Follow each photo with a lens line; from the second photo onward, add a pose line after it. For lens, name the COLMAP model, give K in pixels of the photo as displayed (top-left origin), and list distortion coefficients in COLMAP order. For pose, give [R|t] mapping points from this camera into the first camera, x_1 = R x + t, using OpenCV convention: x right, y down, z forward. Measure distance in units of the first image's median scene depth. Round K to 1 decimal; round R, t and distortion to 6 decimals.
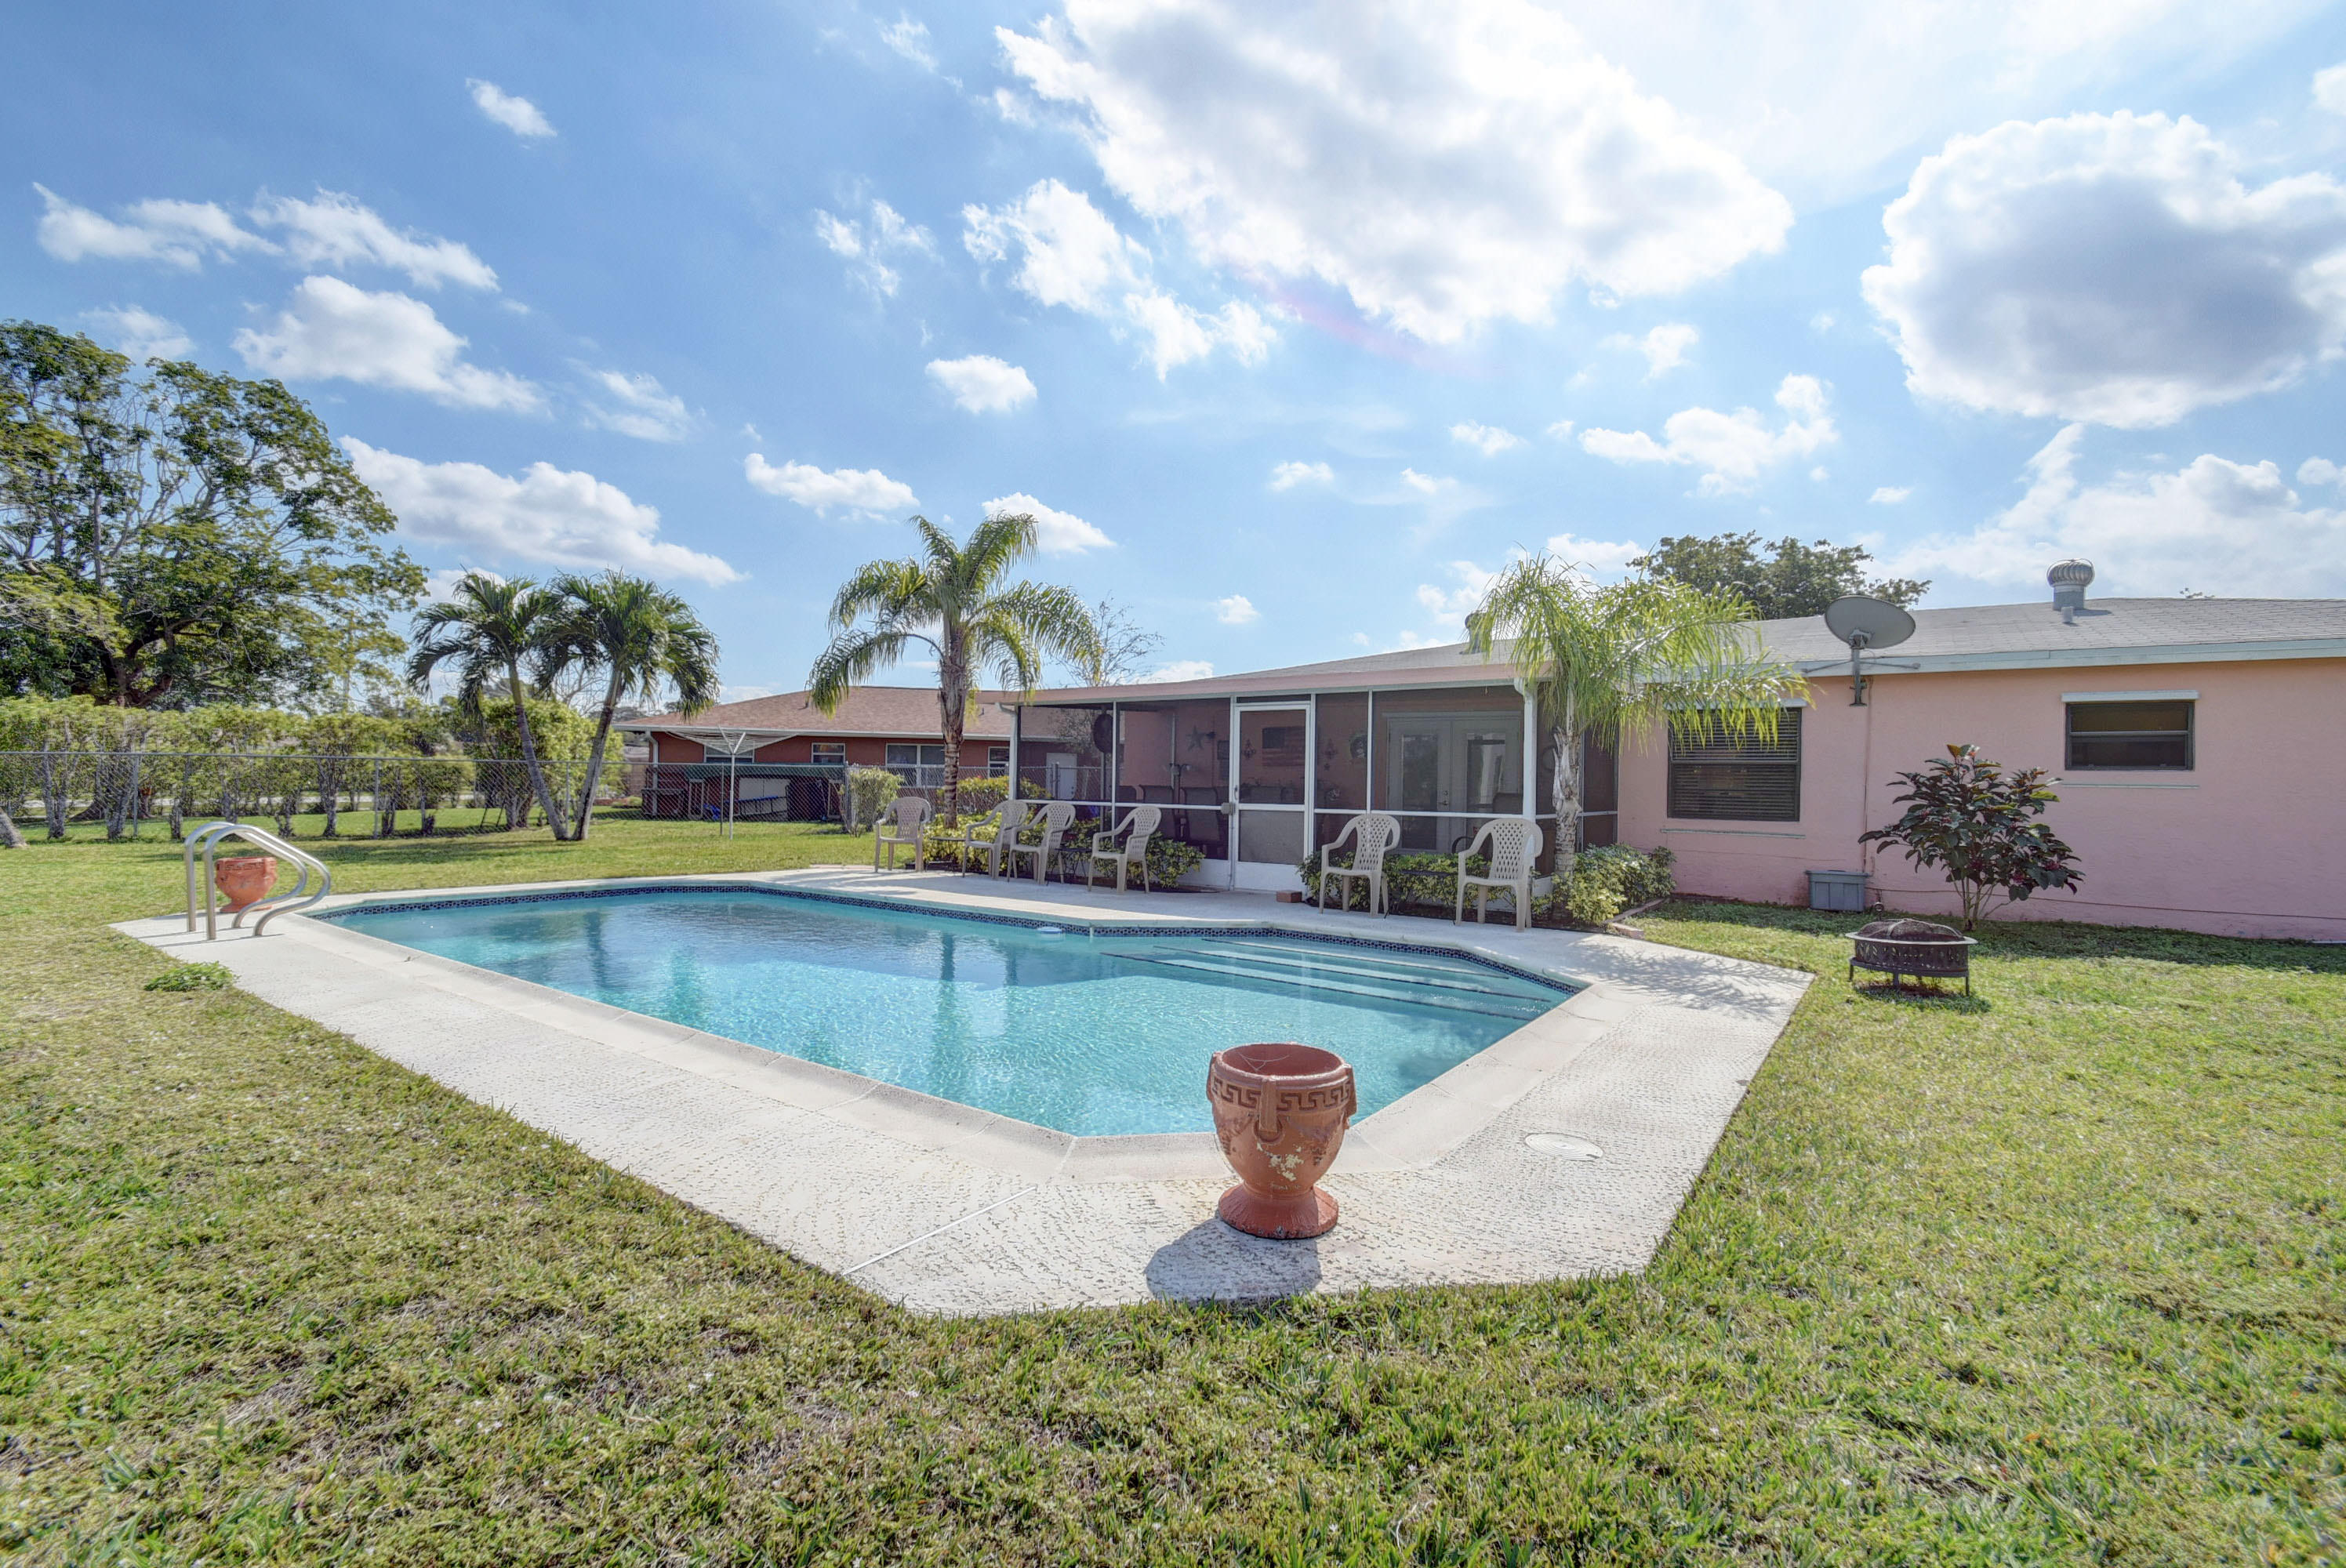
lens RADIAL K [[1028.4, 0, 1160.2], [0, 1028.4, 771.6], [0, 0, 1]] dist [0.001066, -0.009040]
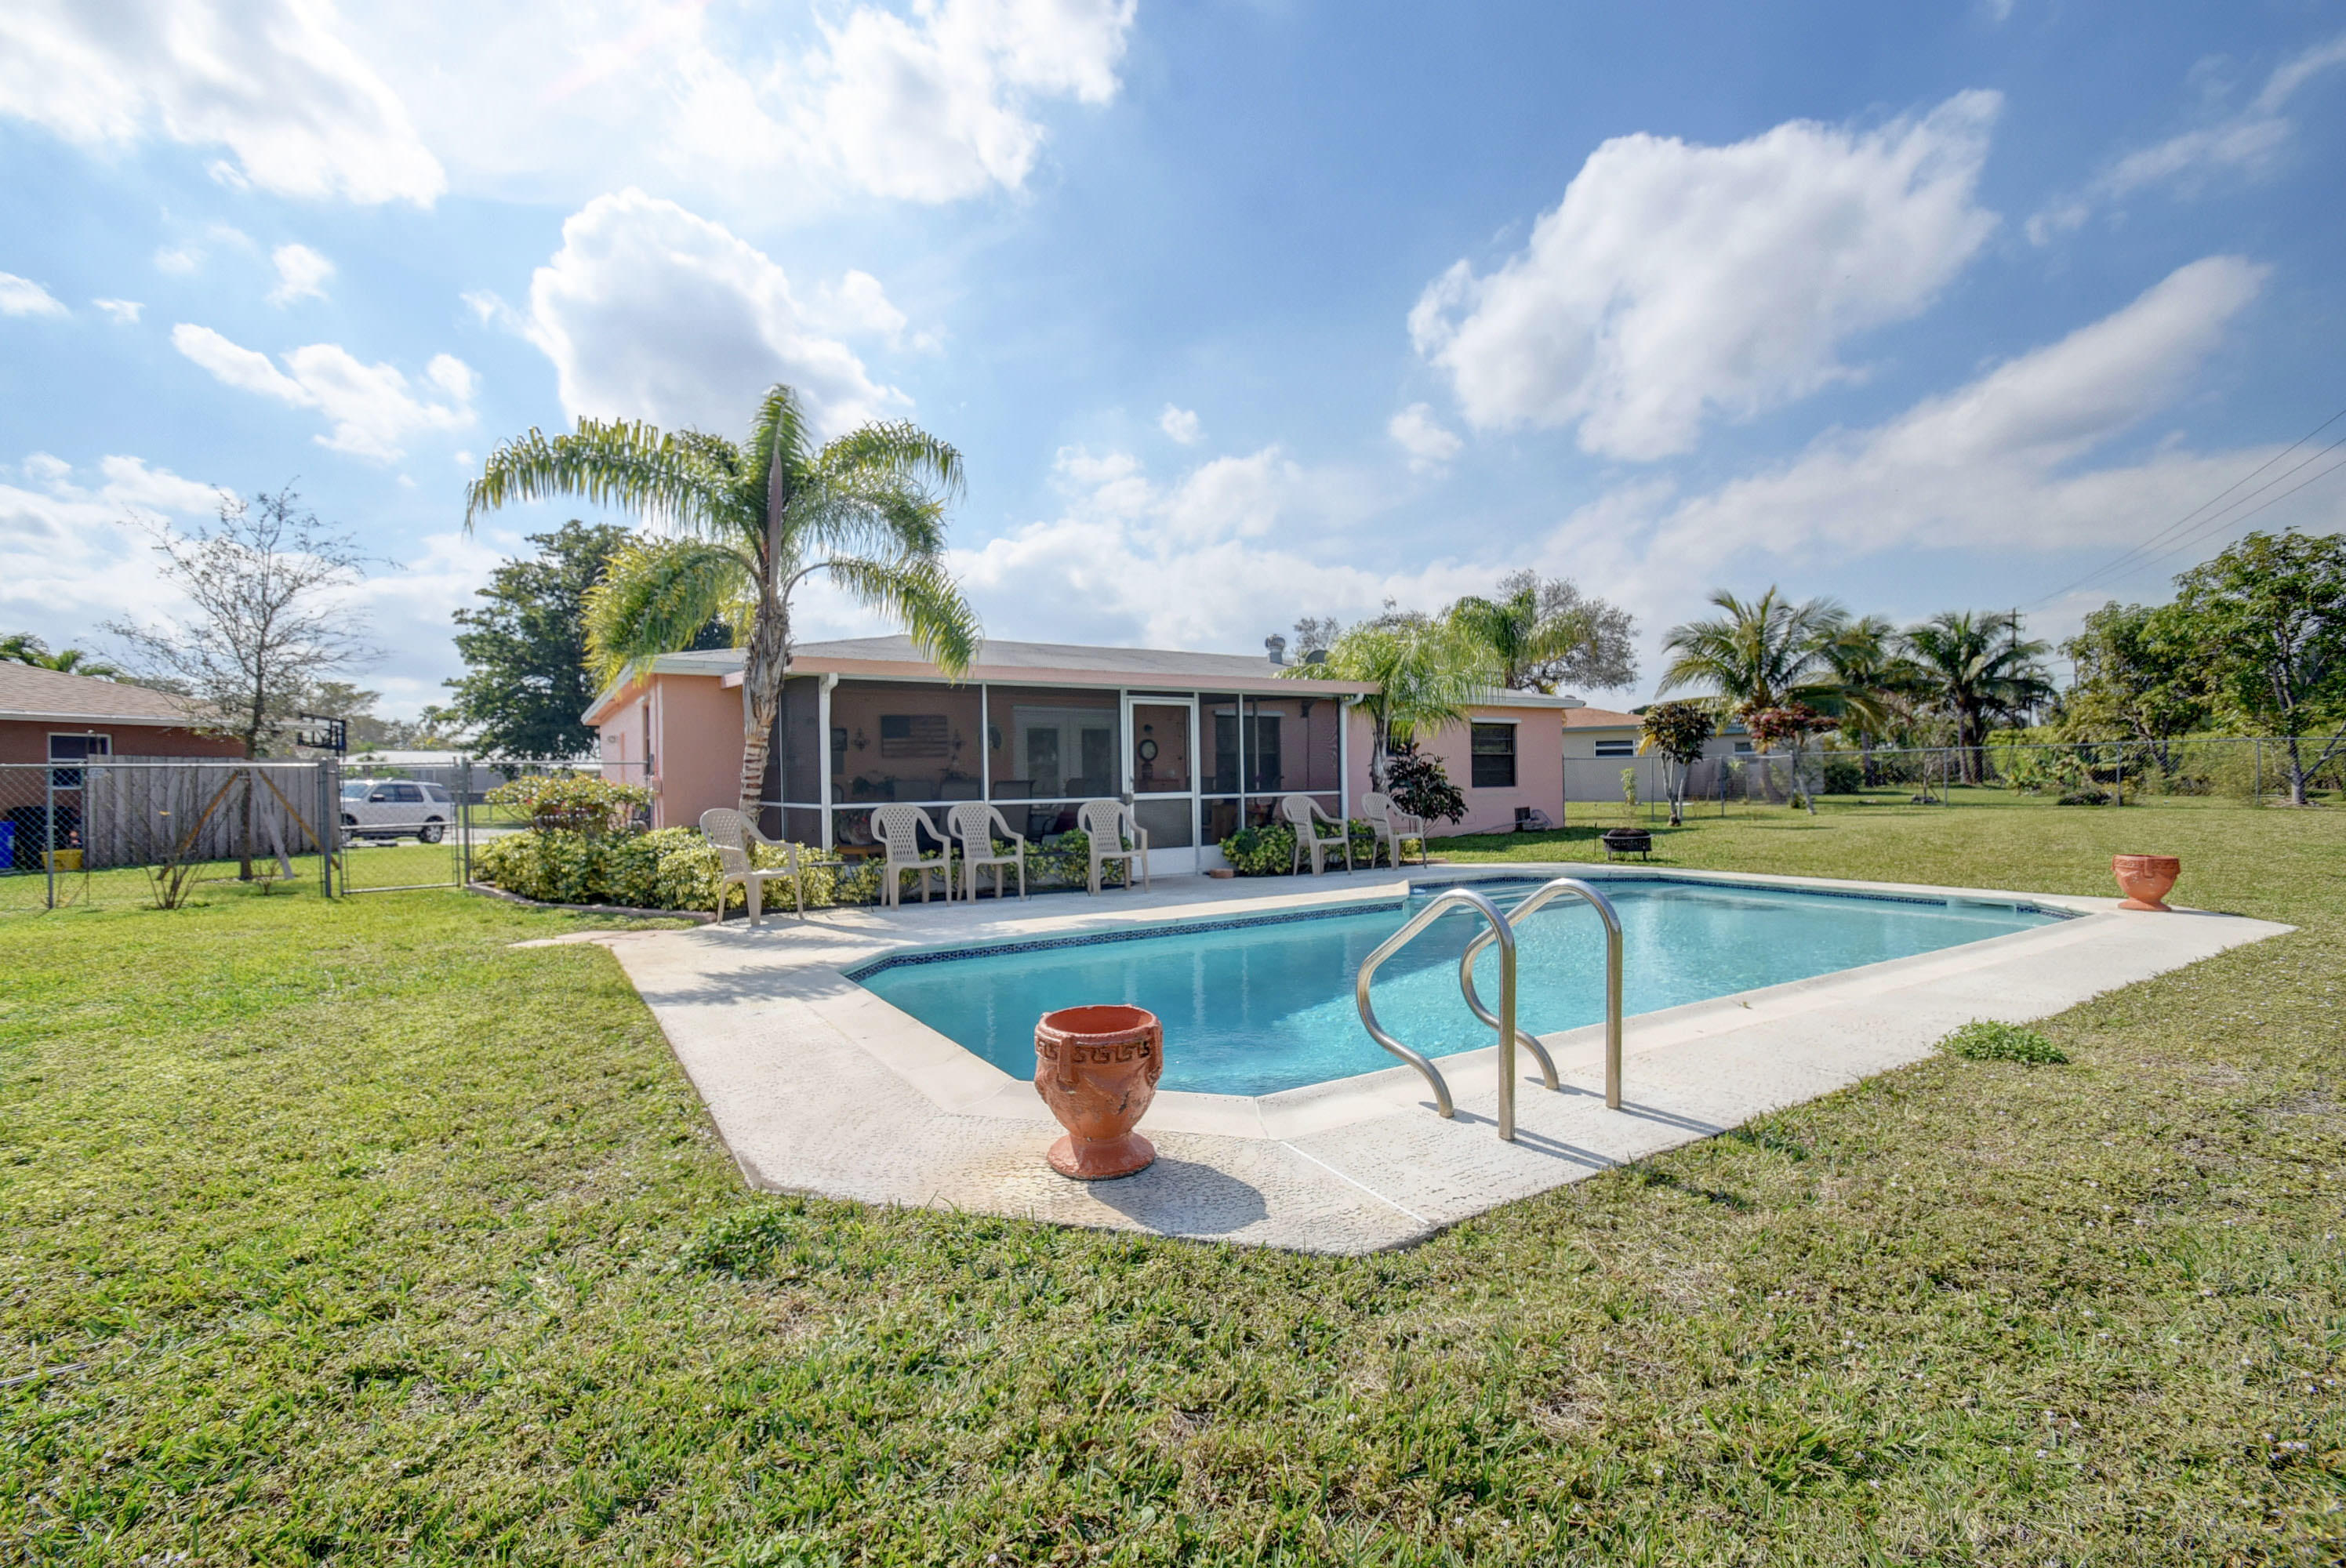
lens RADIAL K [[1028.4, 0, 1150.6], [0, 1028.4, 784.8], [0, 0, 1]] dist [0.001066, -0.009040]
pose [[0.379675, -0.030810, 0.924607, -0.779740], [0.009387, 0.999522, 0.029452, -0.007539], [-0.925072, -0.002503, 0.379783, 0.530726]]
